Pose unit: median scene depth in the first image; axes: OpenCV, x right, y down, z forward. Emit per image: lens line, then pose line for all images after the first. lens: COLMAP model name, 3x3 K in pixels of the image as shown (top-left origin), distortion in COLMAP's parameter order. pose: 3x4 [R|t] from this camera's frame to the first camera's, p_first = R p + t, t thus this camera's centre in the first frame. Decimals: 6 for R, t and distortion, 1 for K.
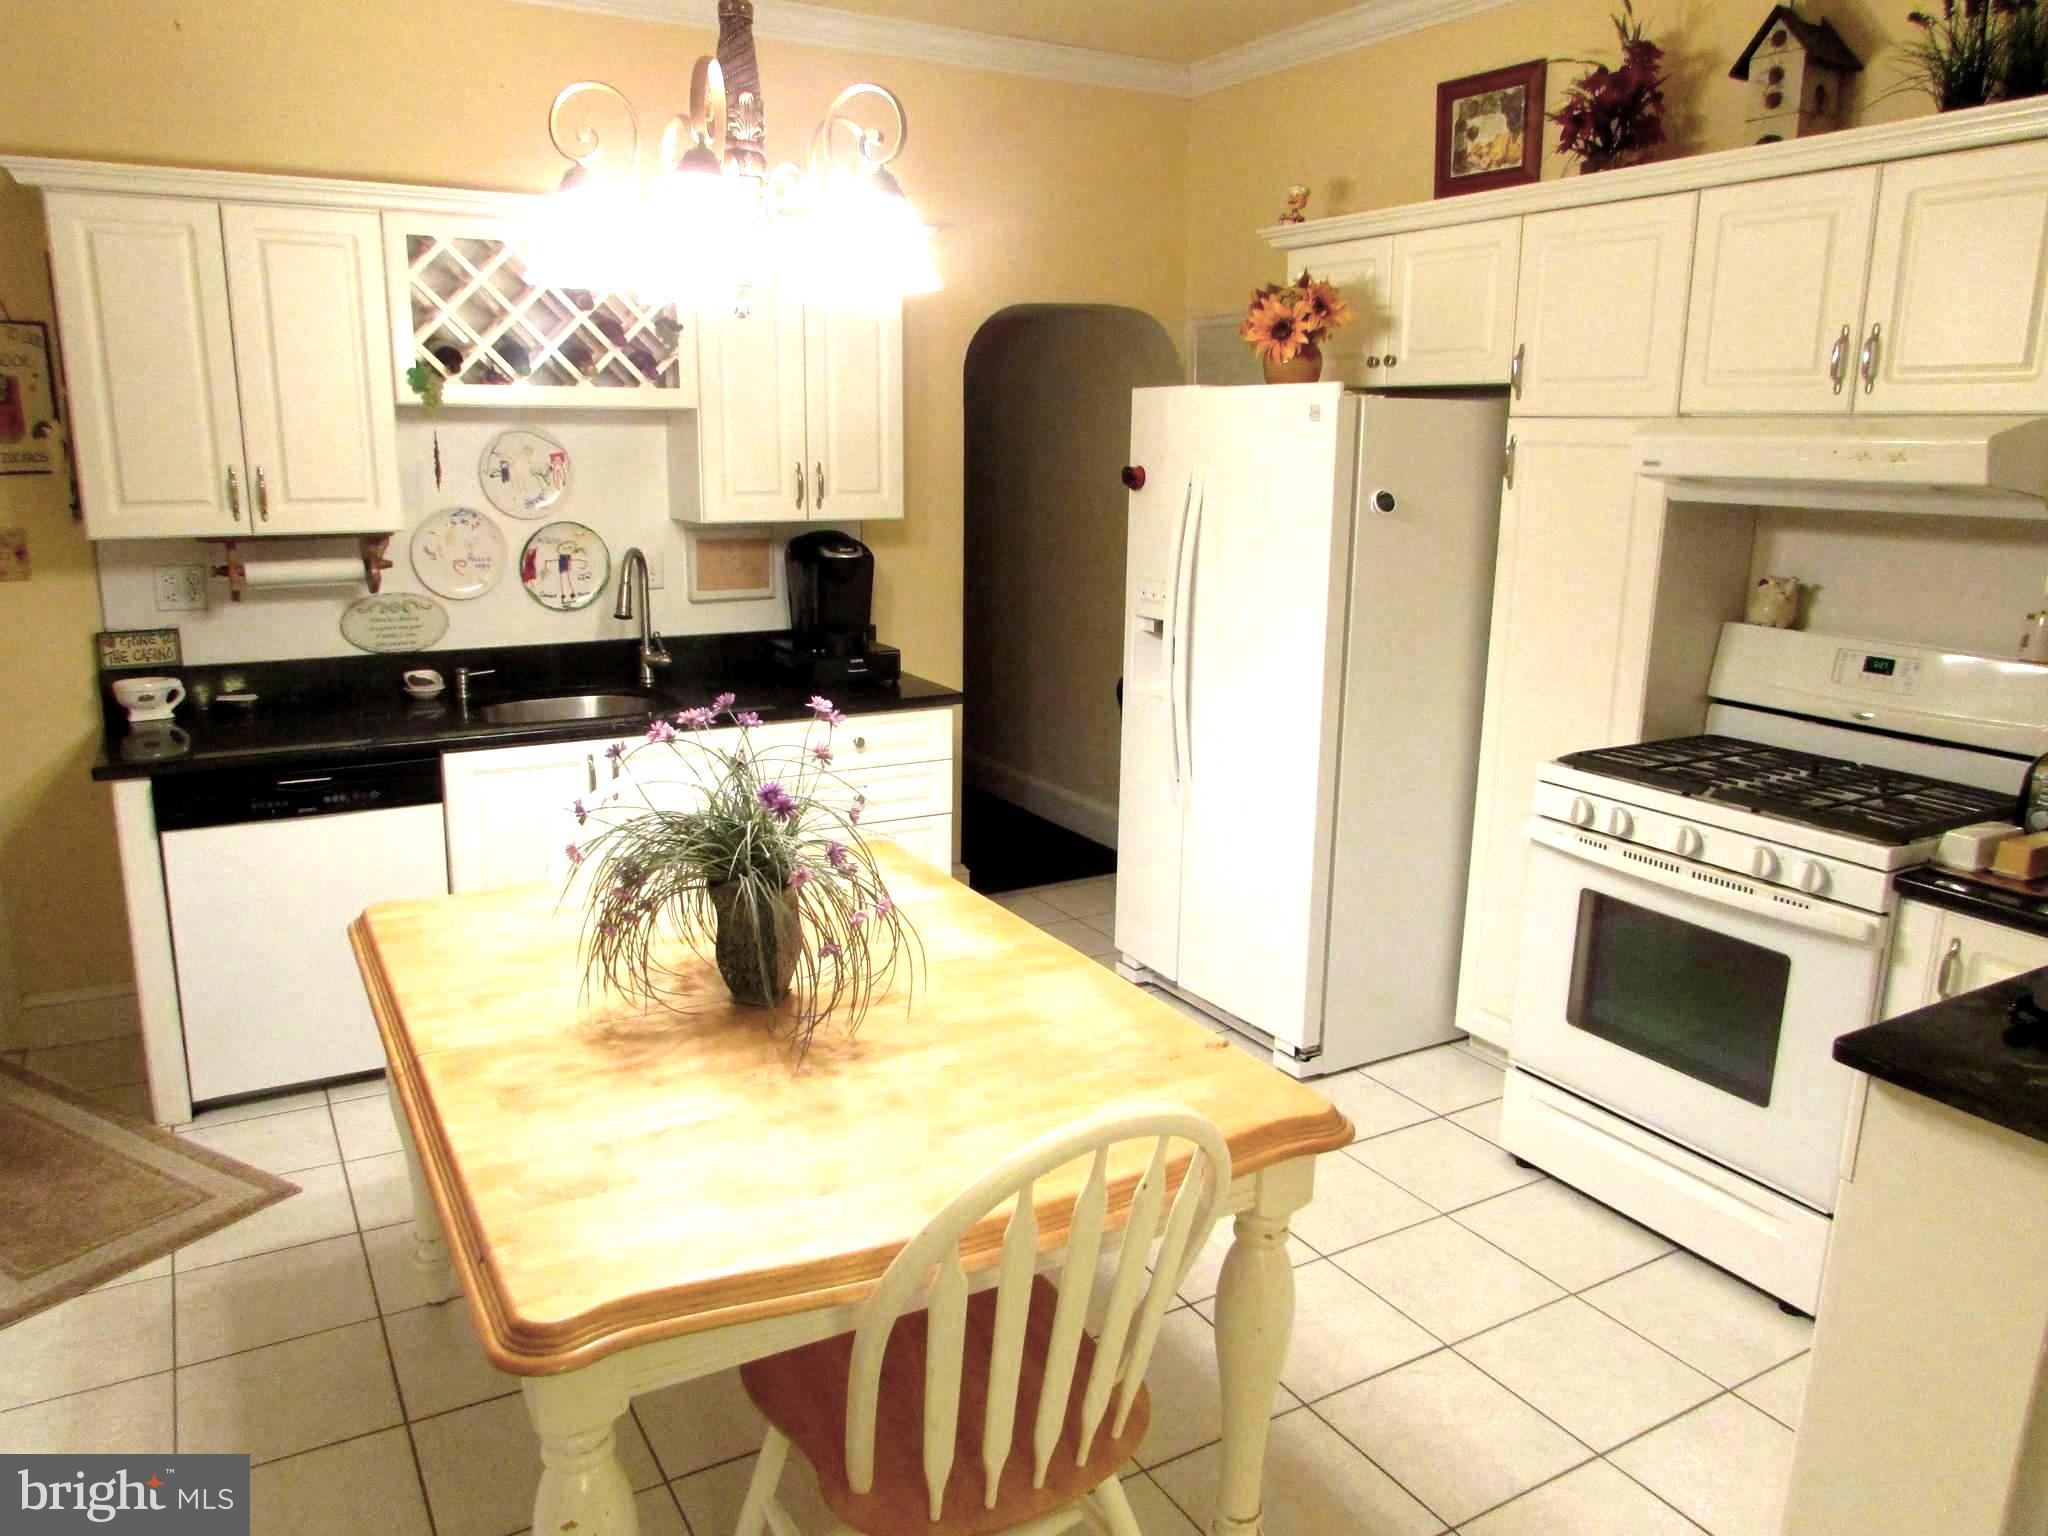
lens RADIAL K [[1457.6, 0, 1025.1], [0, 1457.6, 769.9], [0, 0, 1]] dist [-0.035554, 0.017403]
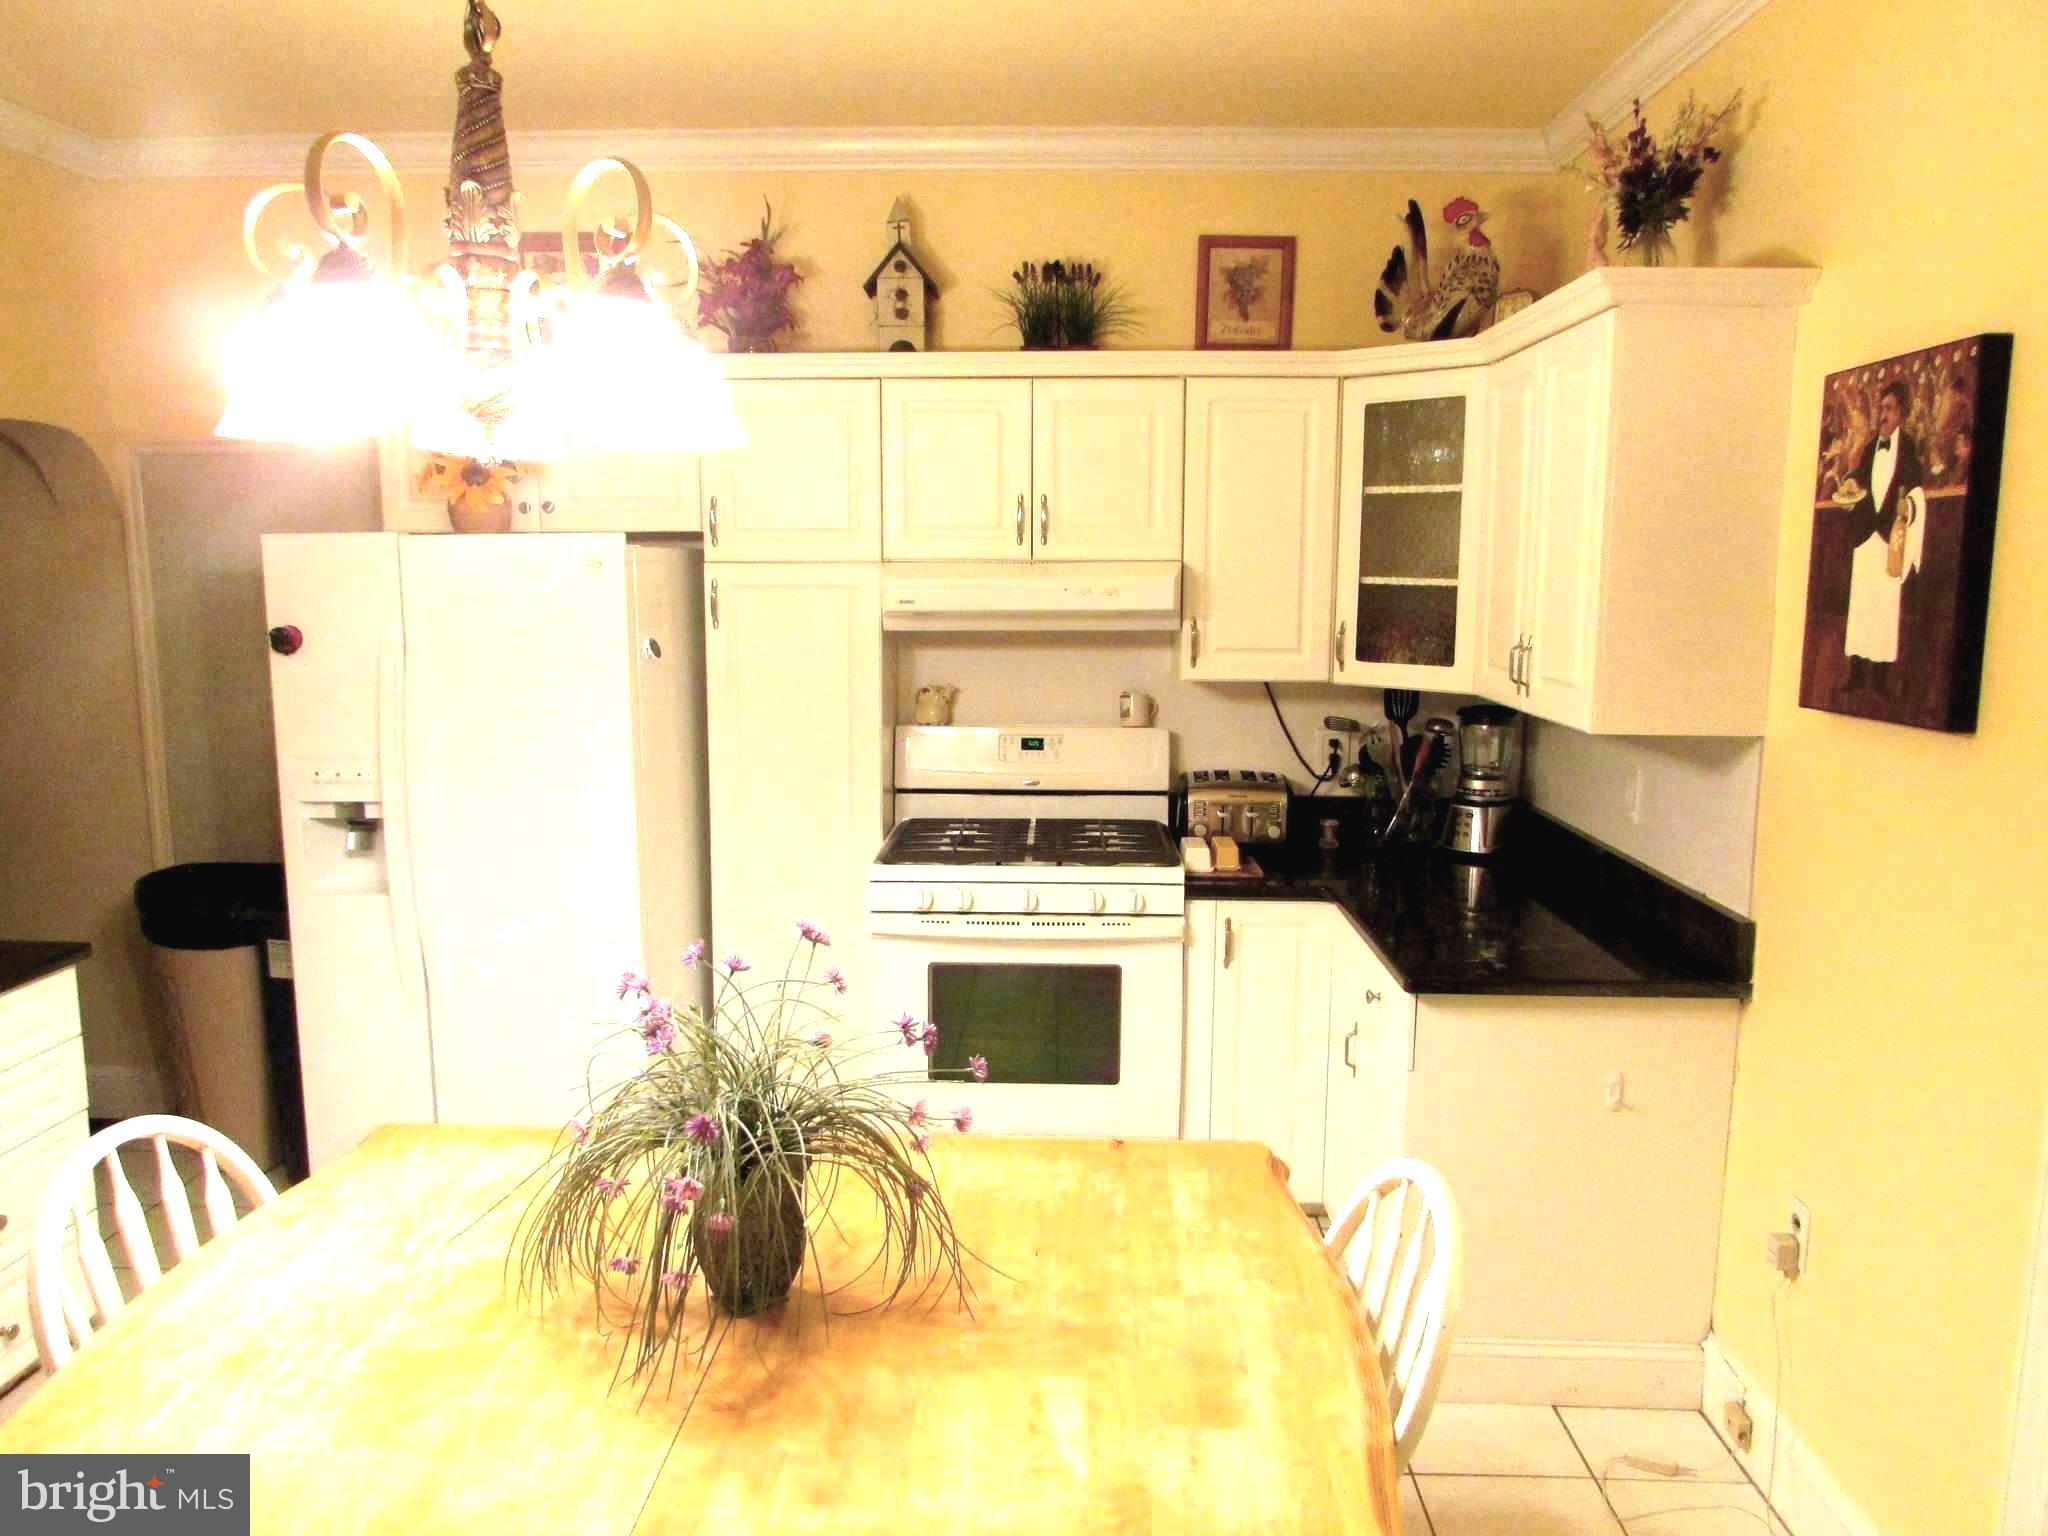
lens RADIAL K [[1457.6, 0, 1025.0], [0, 1457.6, 764.6], [0, 0, 1]] dist [-0.035554, 0.017403]
pose [[0.526630, -0.130786, 0.839974, -0.460451], [0.197389, 0.979902, 0.028818, -0.080361], [-0.826861, 0.150625, 0.541861, 0.240698]]
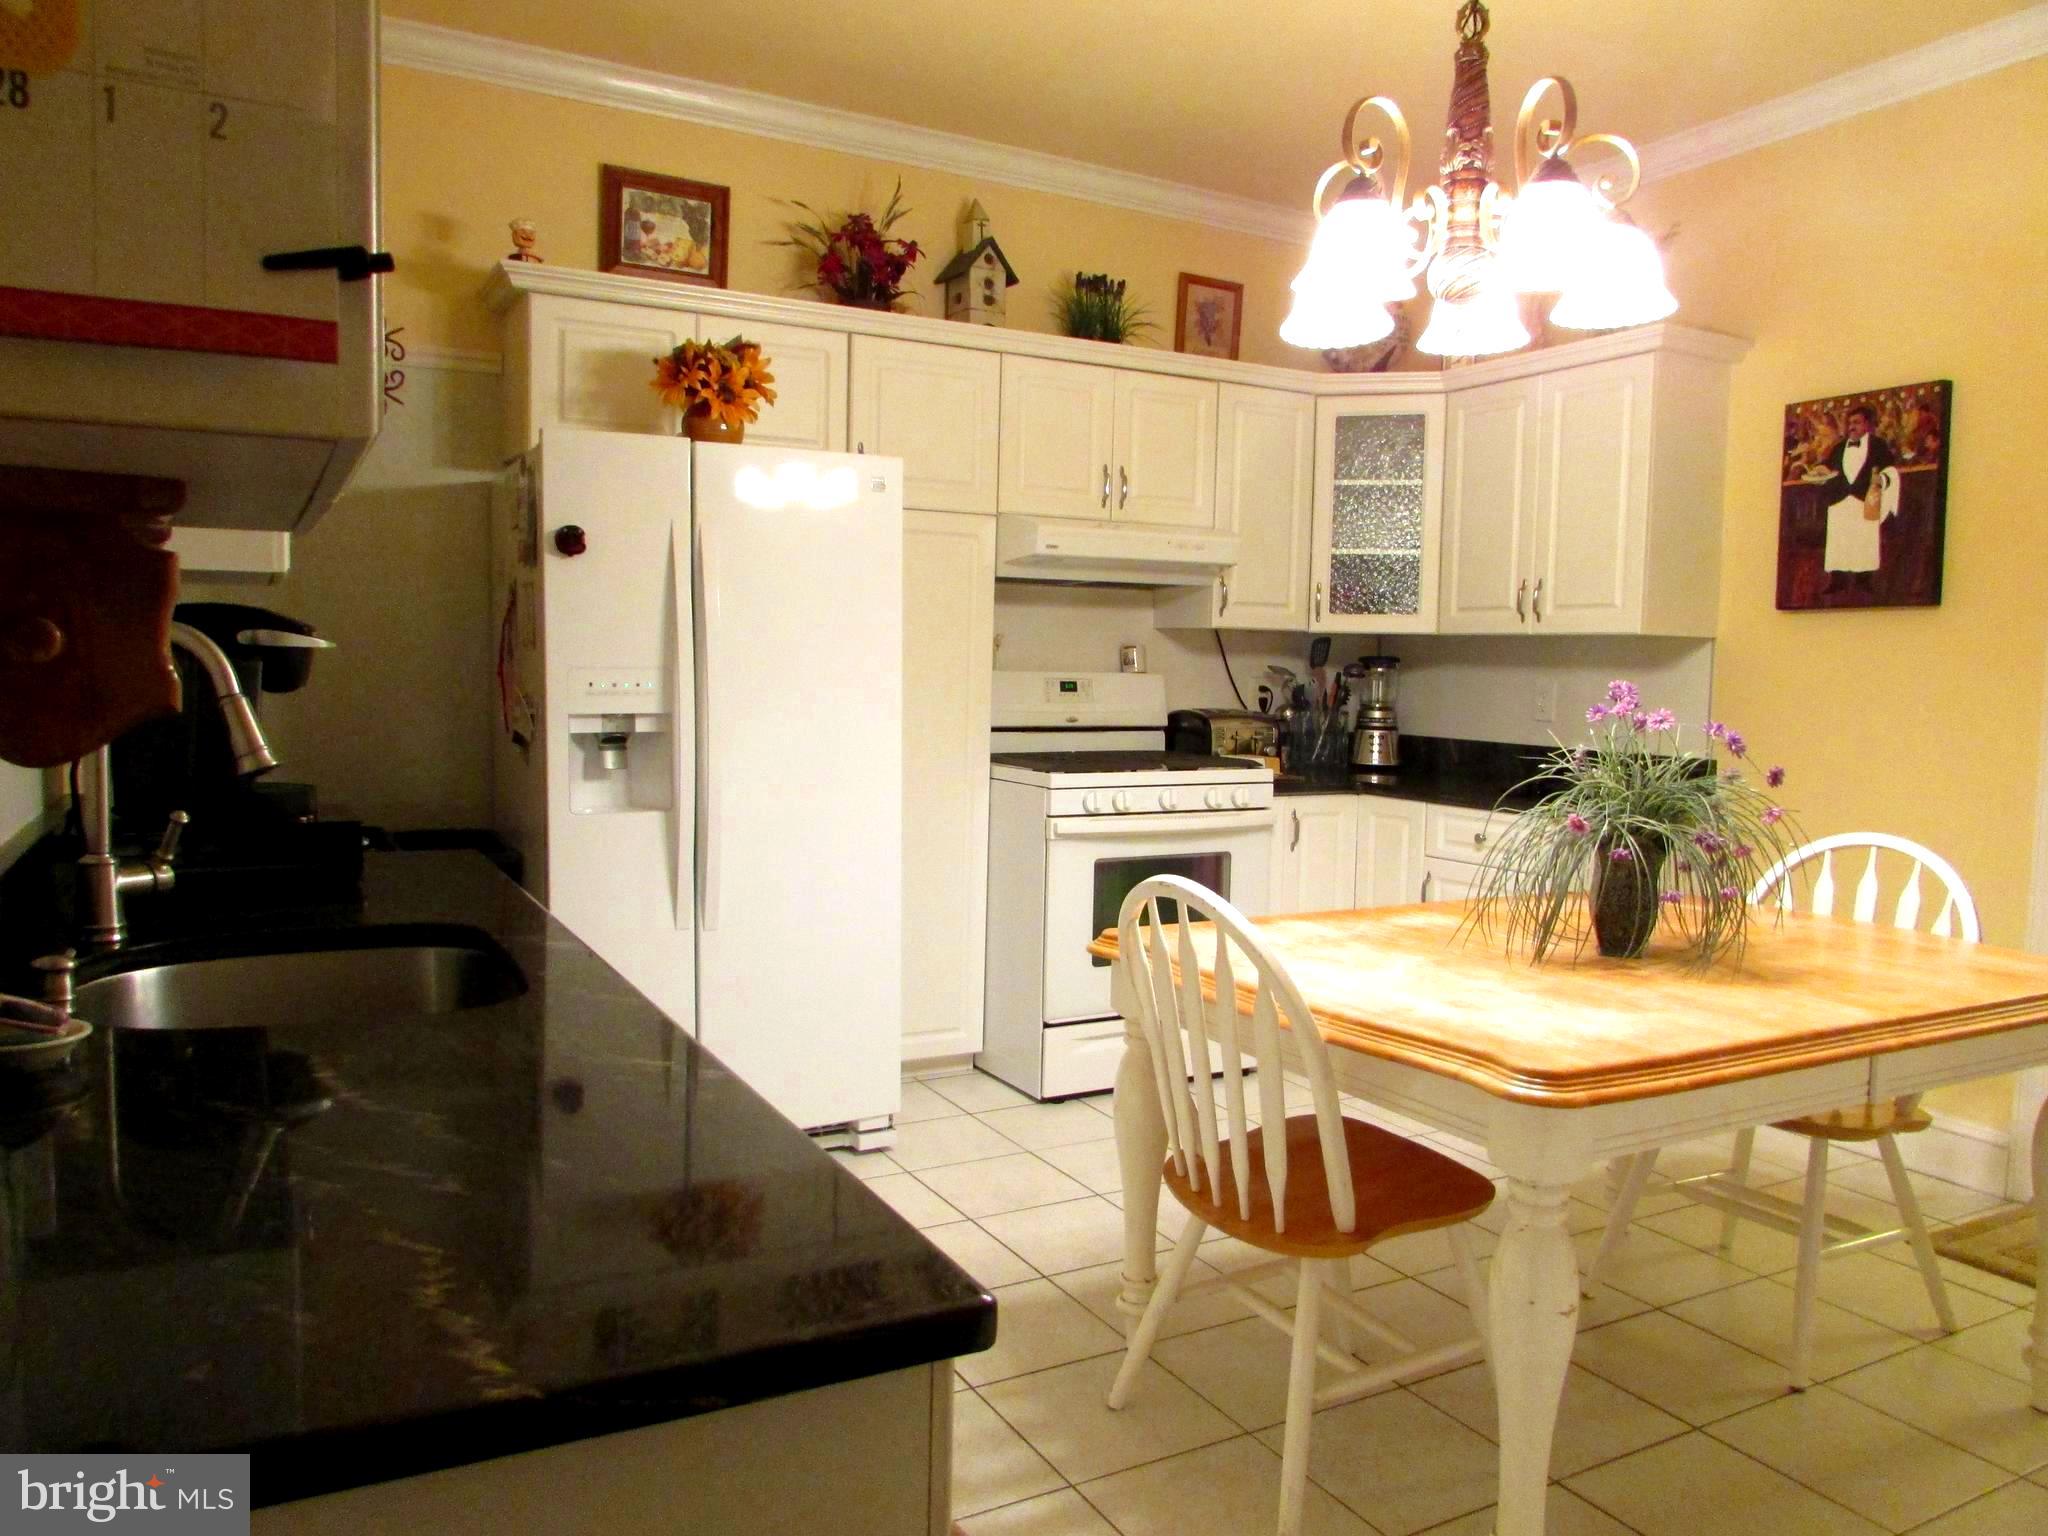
lens RADIAL K [[1457.6, 0, 1027.5], [0, 1457.6, 764.0], [0, 0, 1]] dist [-0.035554, 0.017403]
pose [[0.021262, -0.086352, 0.996038, -0.808649], [0.207816, 0.974884, 0.080081, -0.106685], [-0.977937, 0.205289, 0.038673, 0.852610]]
